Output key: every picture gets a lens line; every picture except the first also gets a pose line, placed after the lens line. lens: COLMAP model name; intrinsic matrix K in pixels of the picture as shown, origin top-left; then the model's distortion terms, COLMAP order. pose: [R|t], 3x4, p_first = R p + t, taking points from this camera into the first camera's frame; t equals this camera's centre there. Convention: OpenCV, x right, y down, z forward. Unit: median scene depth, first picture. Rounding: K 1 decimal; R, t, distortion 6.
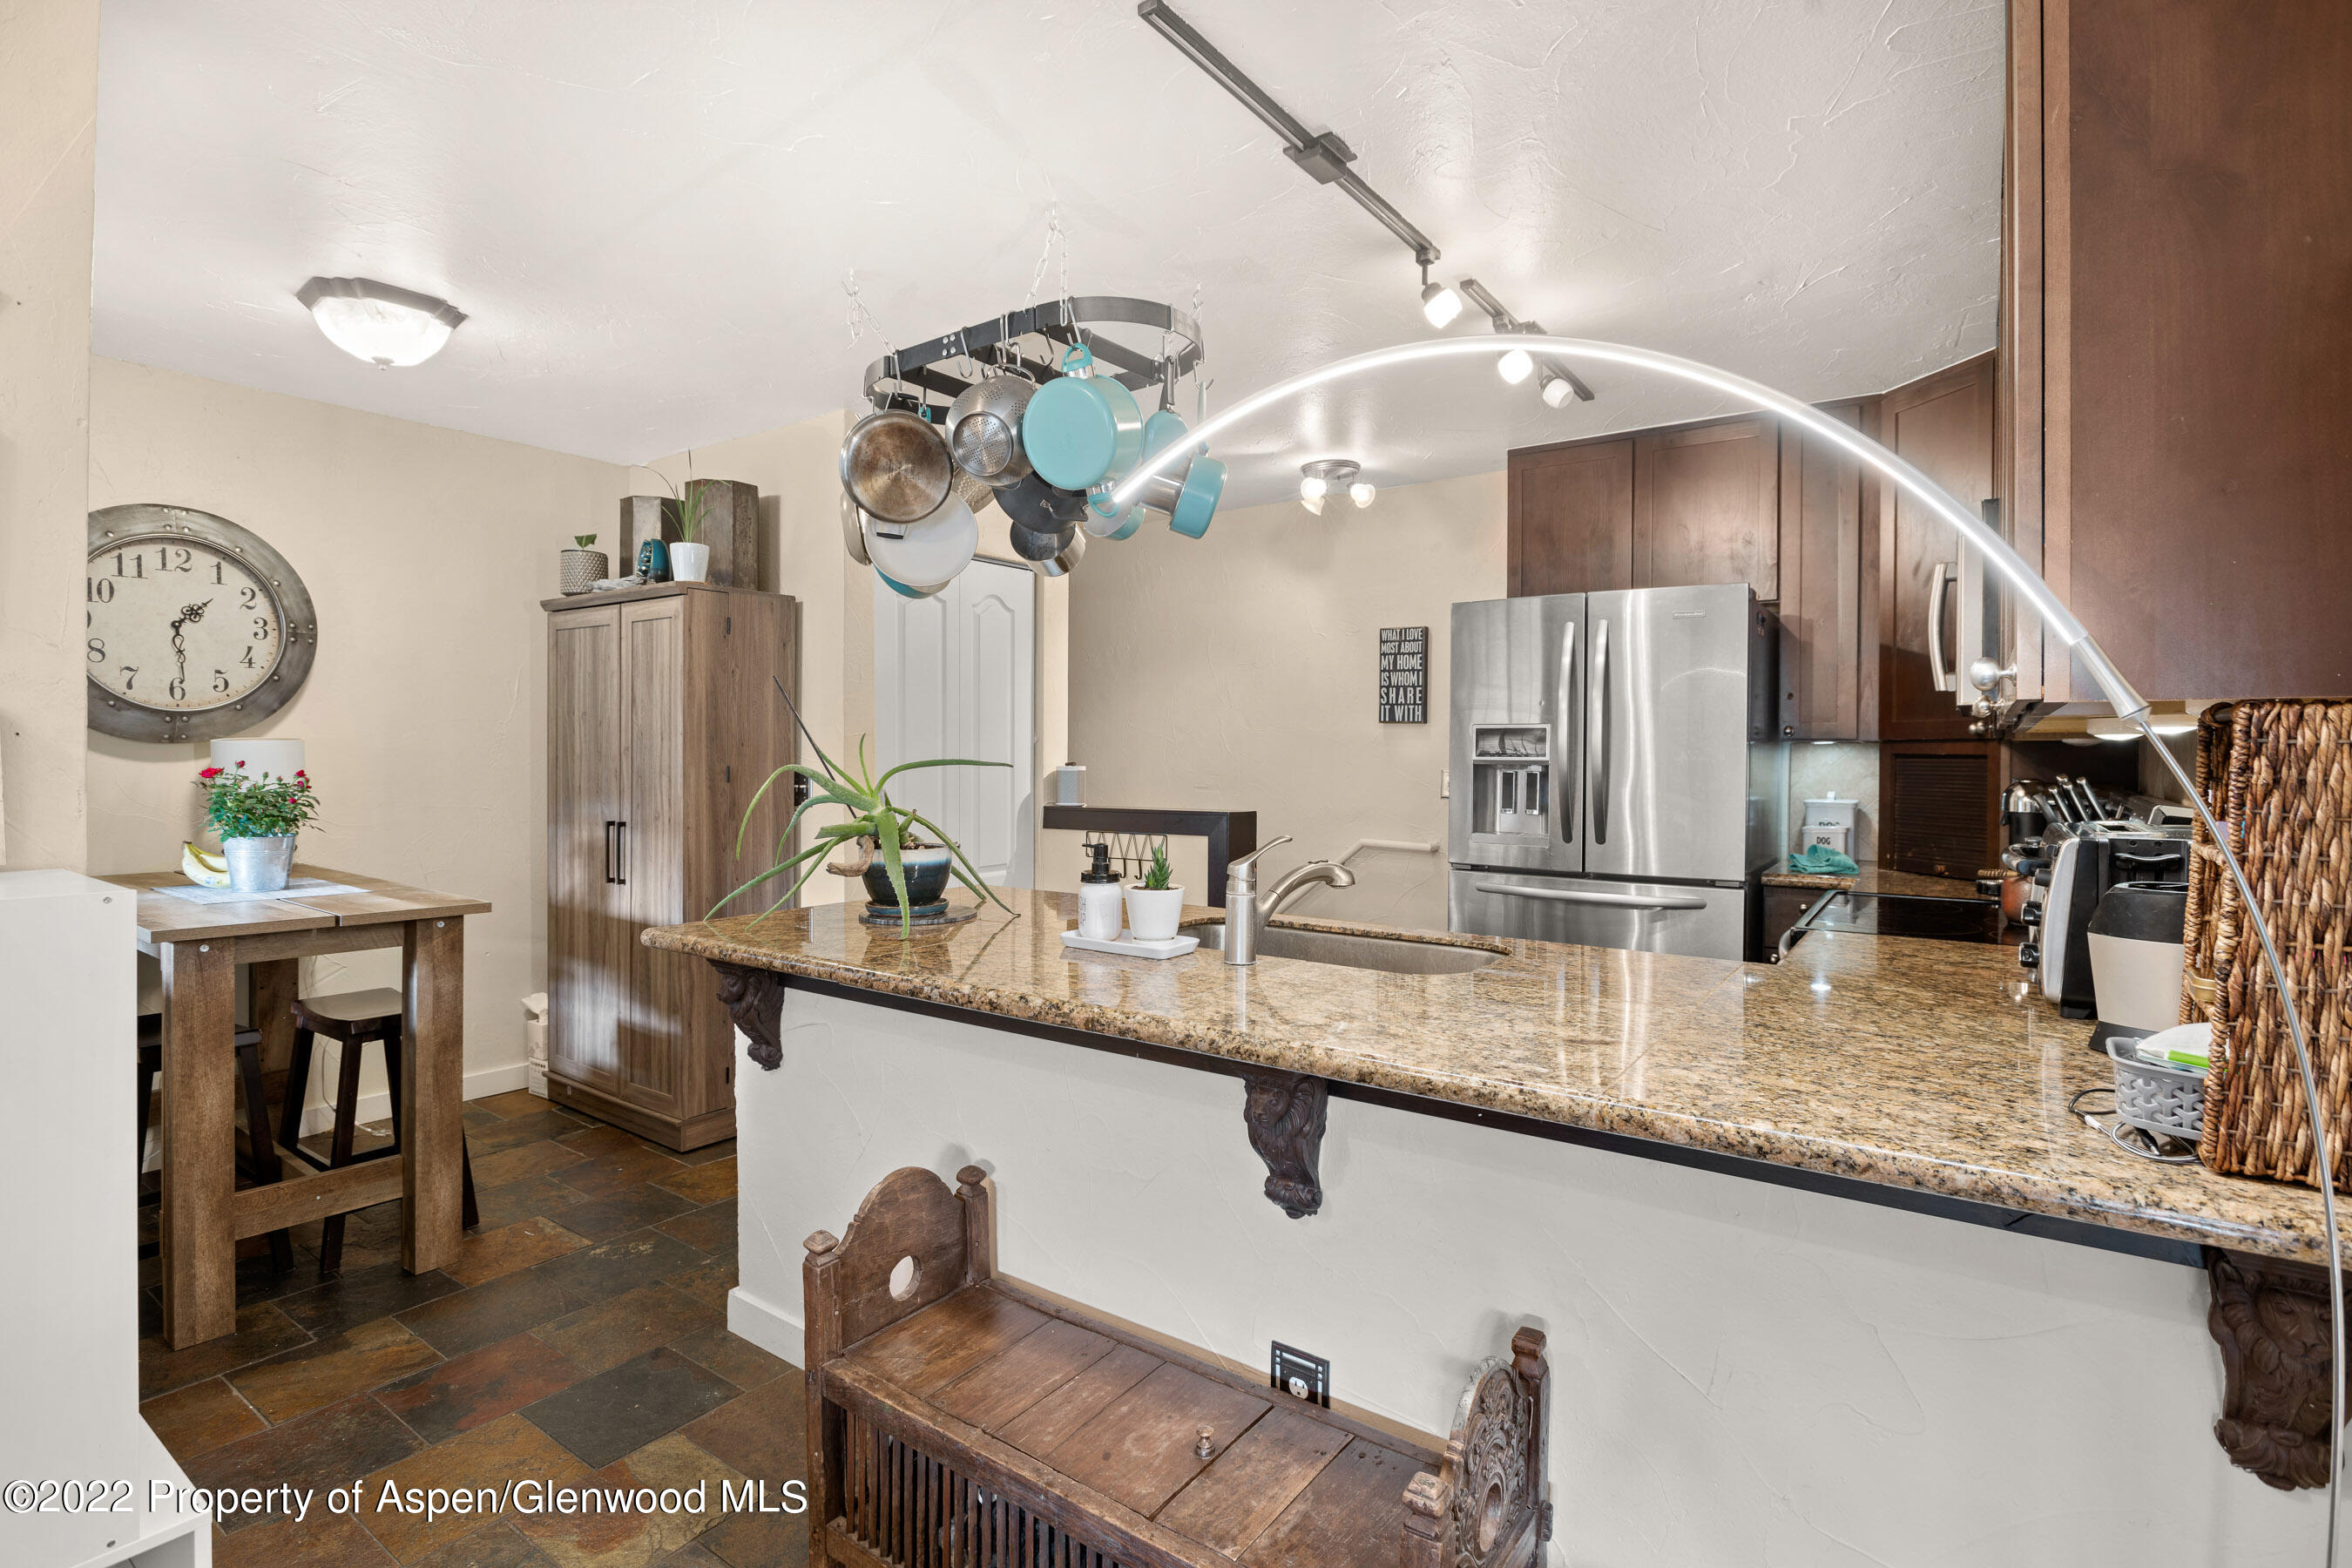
lens RADIAL K [[1144.0, 0, 1178.2], [0, 1144.0, 760.8], [0, 0, 1]] dist [-0.014317, 0.000248]
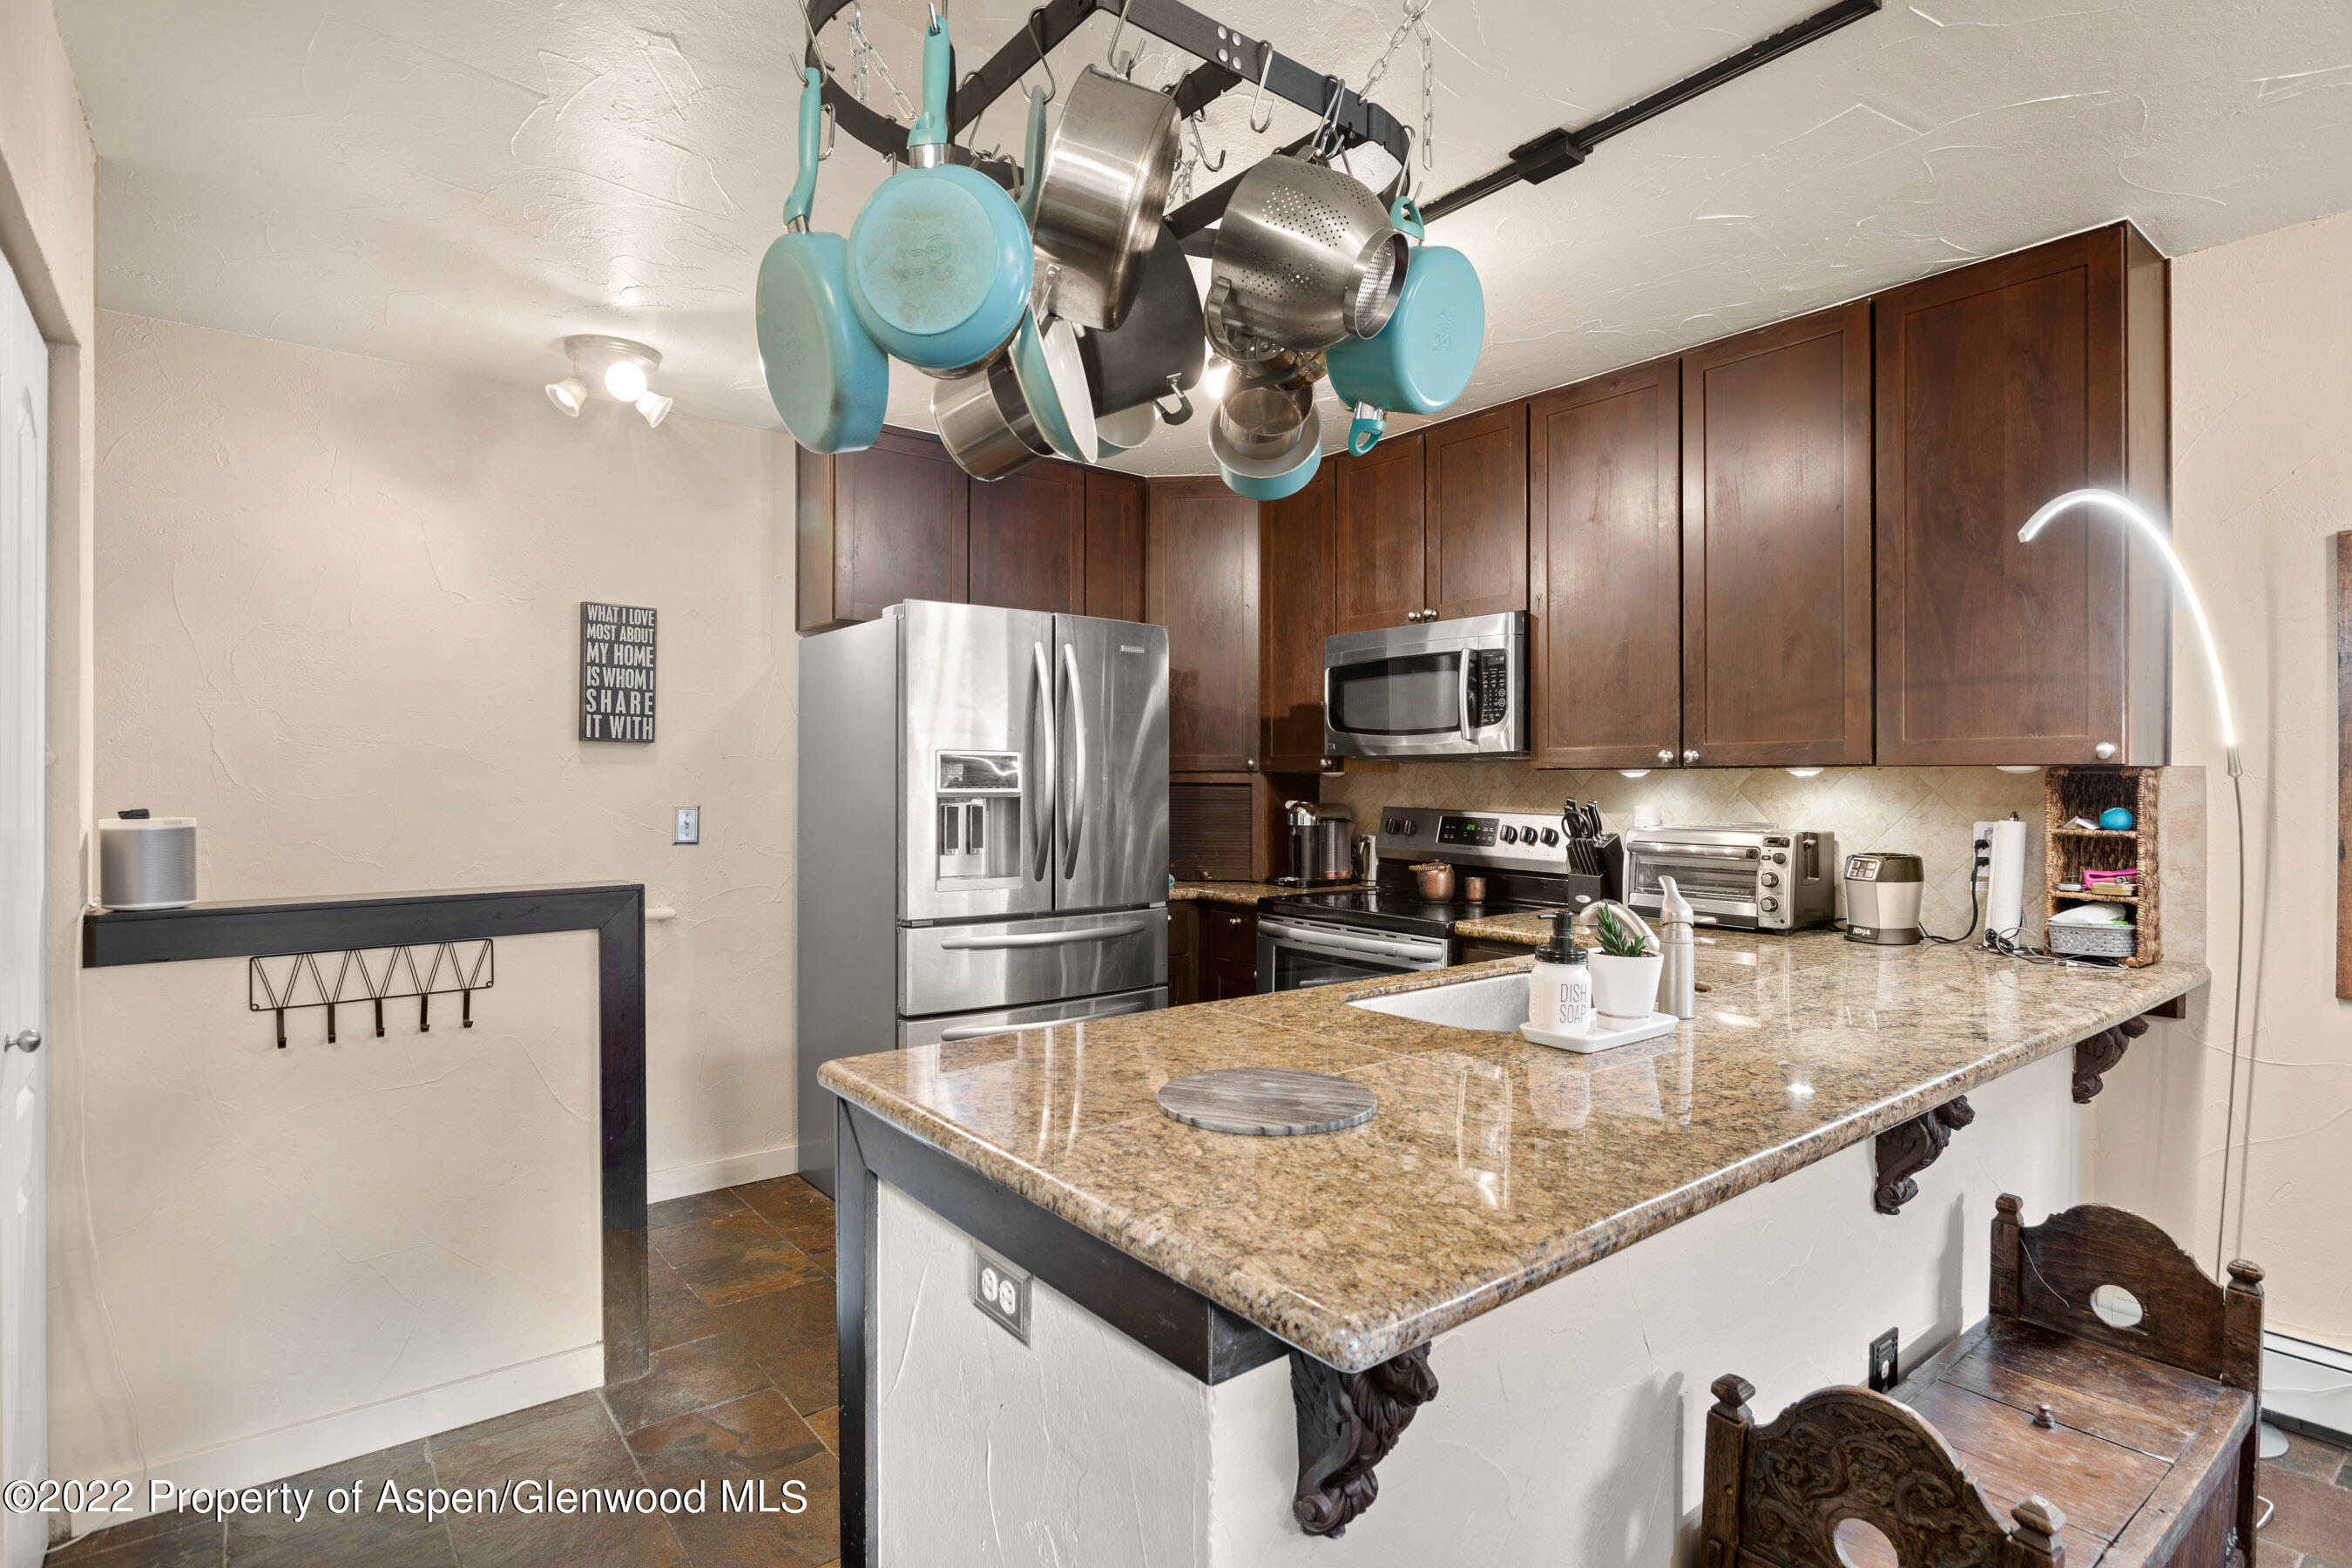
lens RADIAL K [[1144.0, 0, 1184.6], [0, 1144.0, 791.9], [0, 0, 1]] dist [-0.014317, 0.000248]
pose [[0.246978, -0.006886, 0.968997, -0.412035], [0.009274, 0.999946, 0.004742, -0.002532], [-0.968977, 0.007815, 0.247029, 0.515779]]
